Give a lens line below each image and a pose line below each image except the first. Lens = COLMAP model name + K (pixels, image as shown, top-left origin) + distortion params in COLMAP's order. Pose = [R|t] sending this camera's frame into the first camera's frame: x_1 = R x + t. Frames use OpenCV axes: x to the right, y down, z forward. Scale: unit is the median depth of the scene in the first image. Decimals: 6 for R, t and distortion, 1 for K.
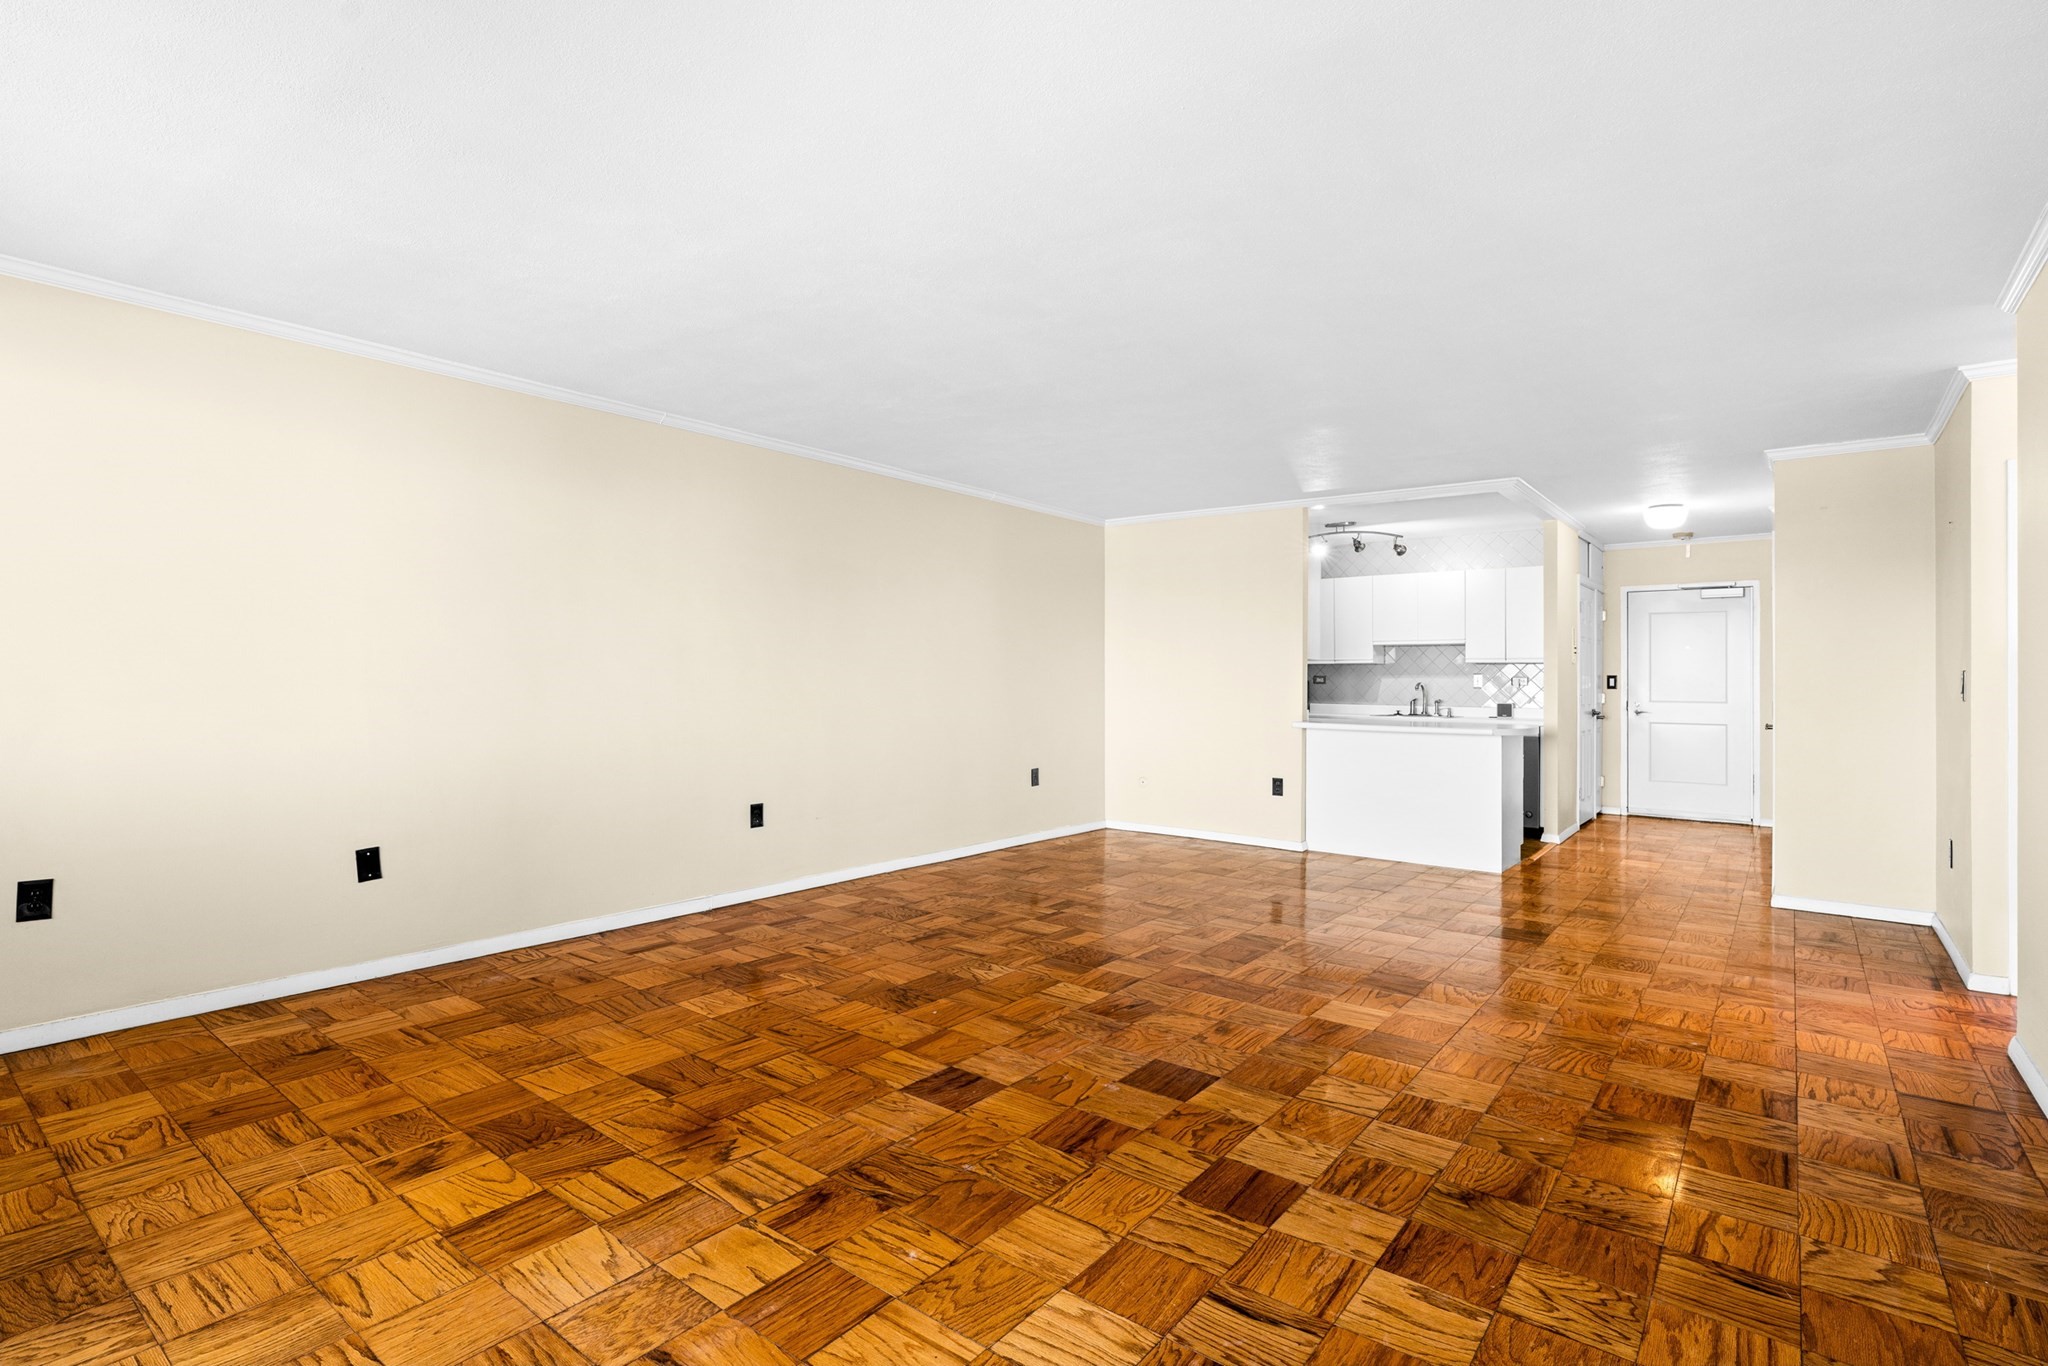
lens RADIAL K [[1003.5, 0, 1027.0], [0, 1003.5, 687.3], [0, 0, 1]] dist [-0.006846, 0.003547]
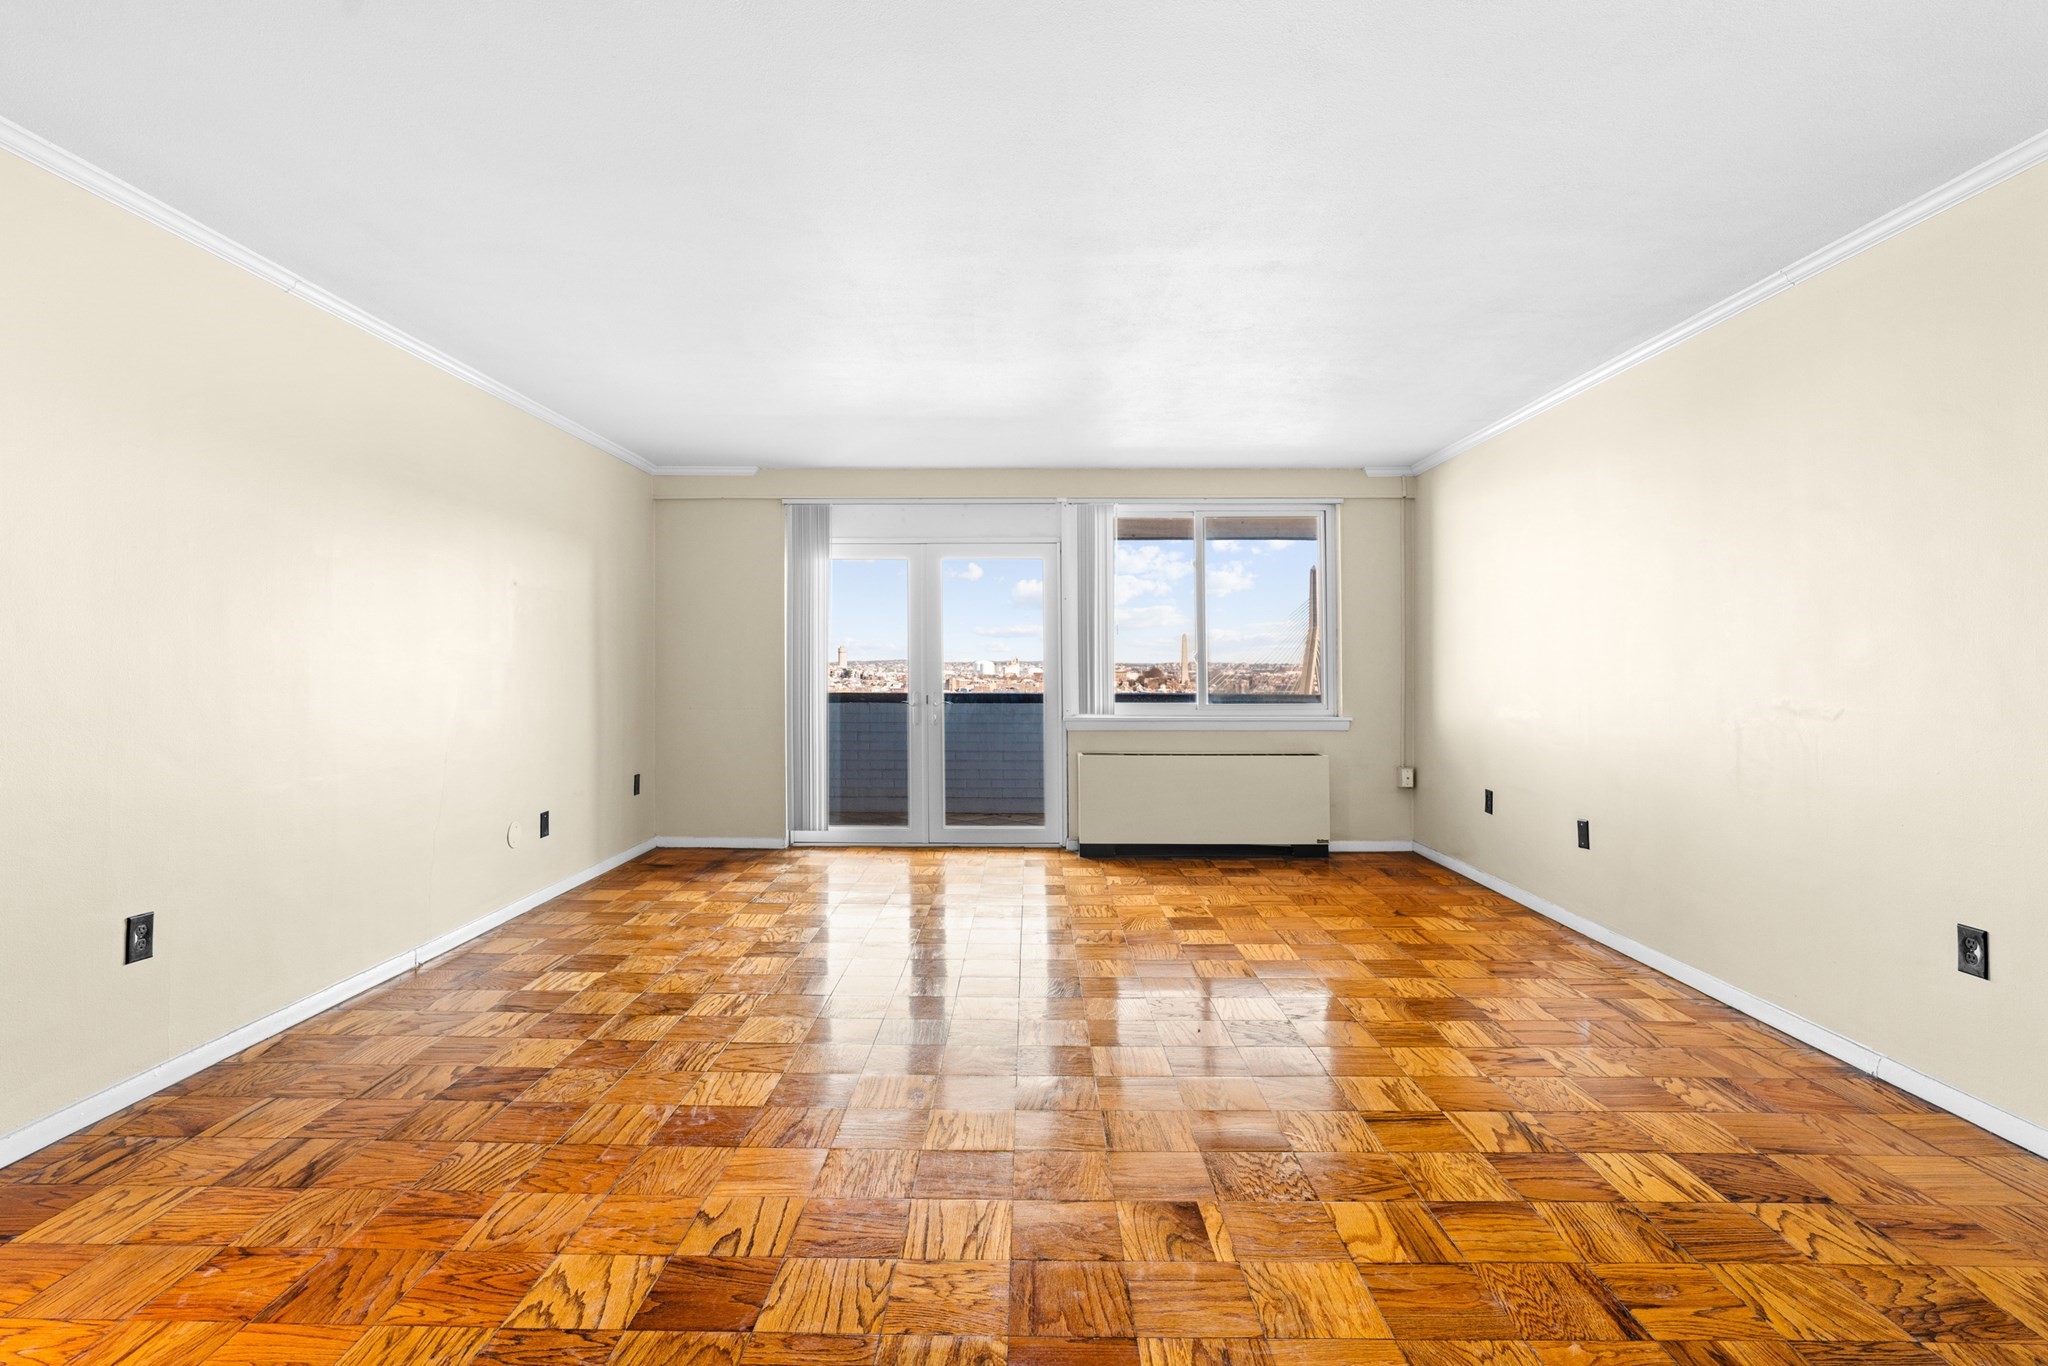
lens RADIAL K [[1003.5, 0, 1015.3], [0, 1003.5, 673.3], [0, 0, 1]] dist [-0.006846, 0.003547]
pose [[-0.798854, 0.001290, -0.601524, 0.494615], [-0.007009, 0.999910, 0.011452, -0.014136], [0.601484, 0.013365, -0.798773, 1.344738]]
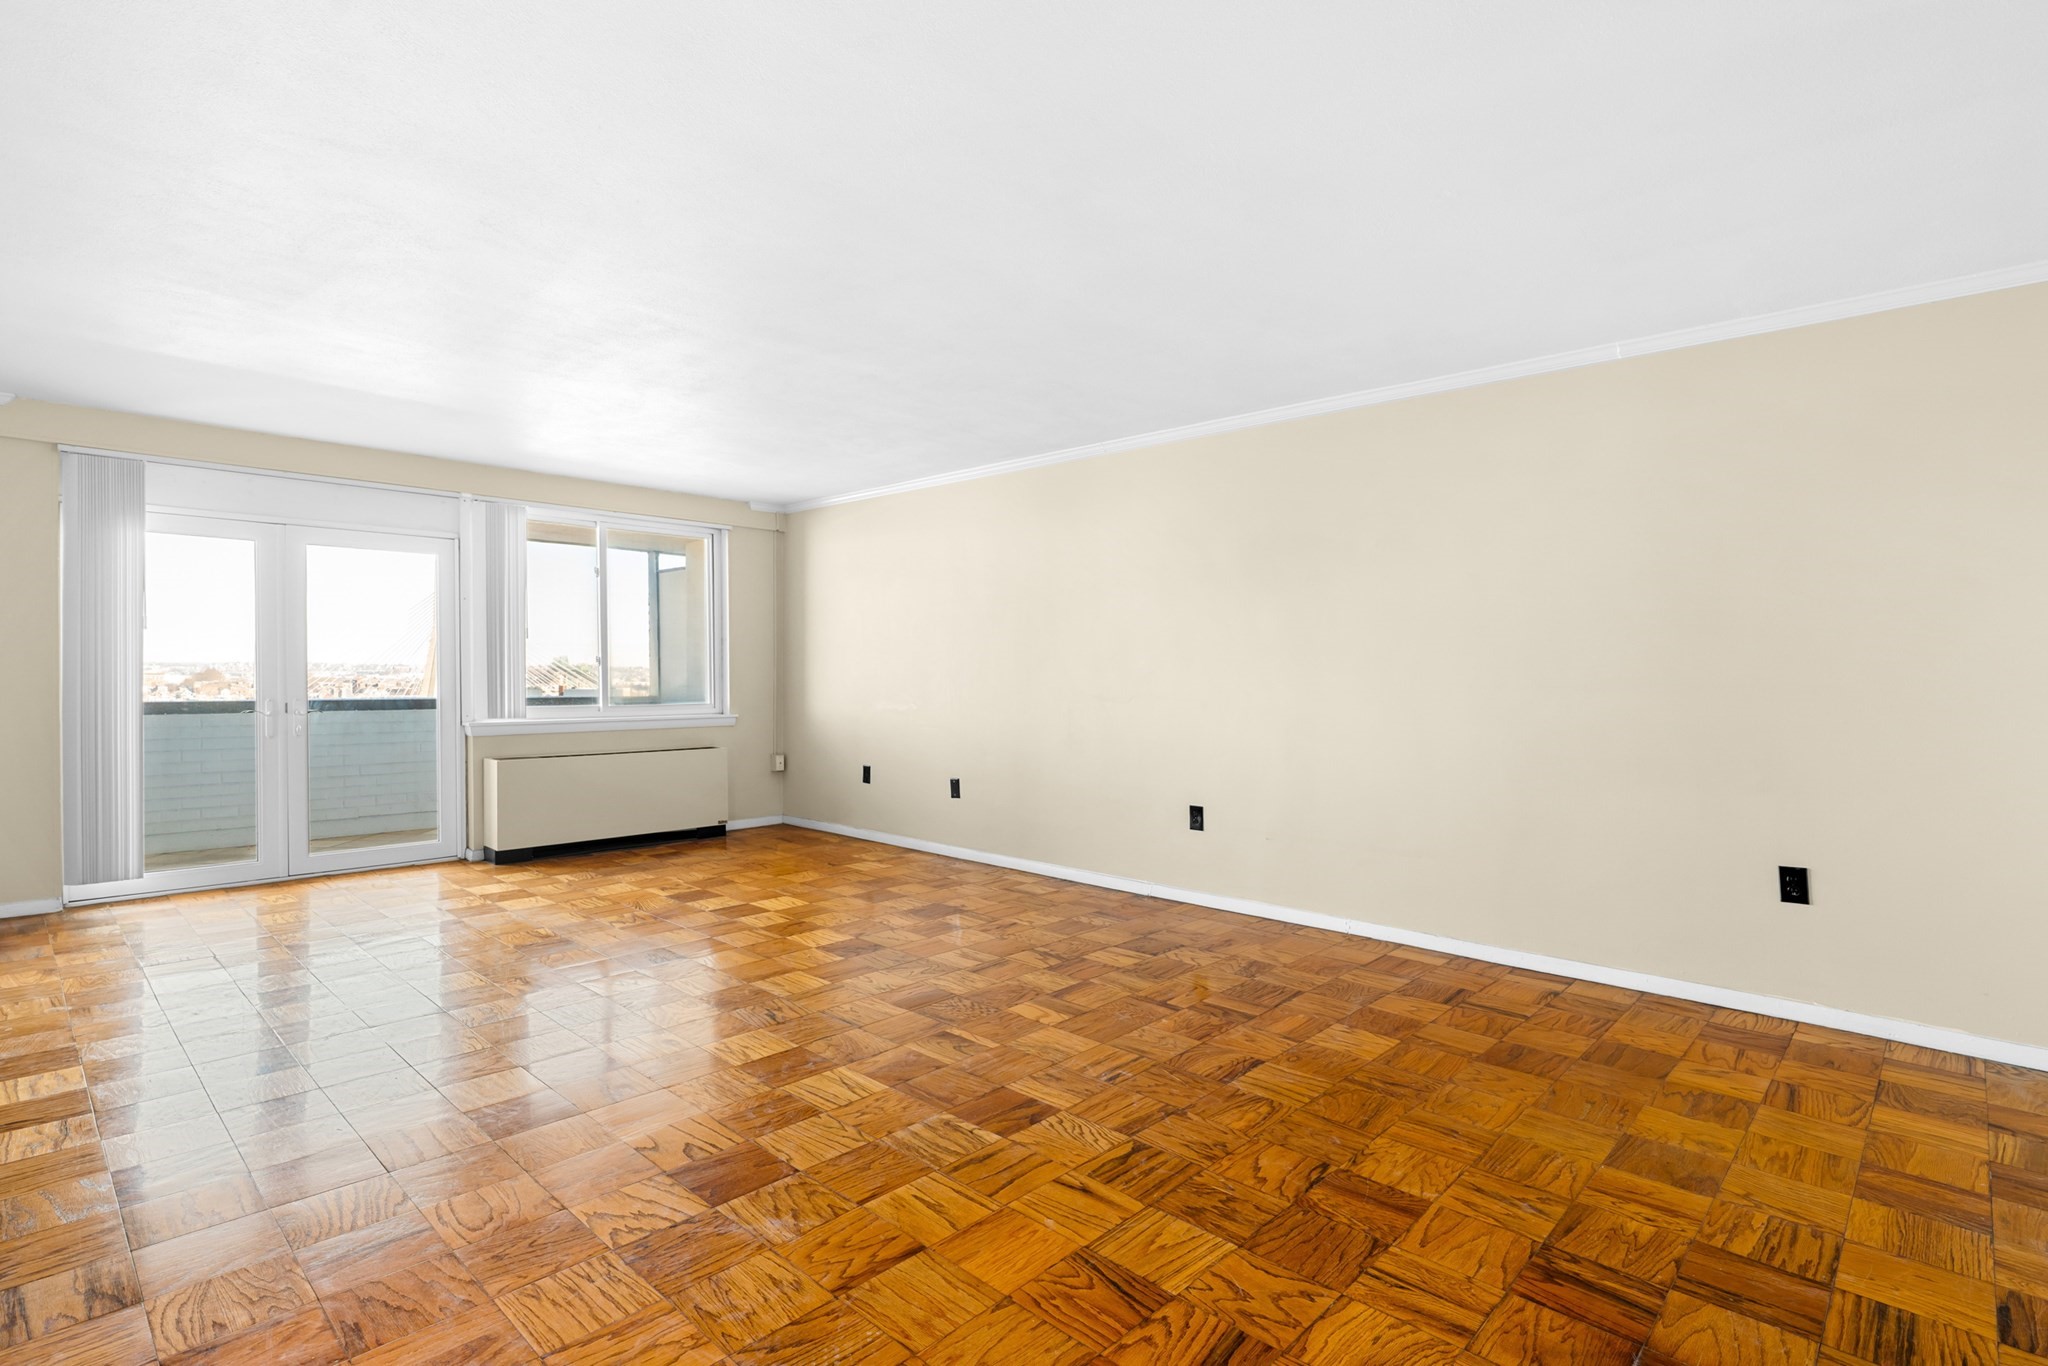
lens RADIAL K [[1003.5, 0, 1025.0], [0, 1003.5, 684.1], [0, 0, 1]] dist [-0.006846, 0.003547]
pose [[-0.095303, 0.010084, -0.995397, 0.876647], [-0.013314, 0.999846, 0.011404, -0.014088], [0.995359, 0.014340, -0.095154, 1.121446]]
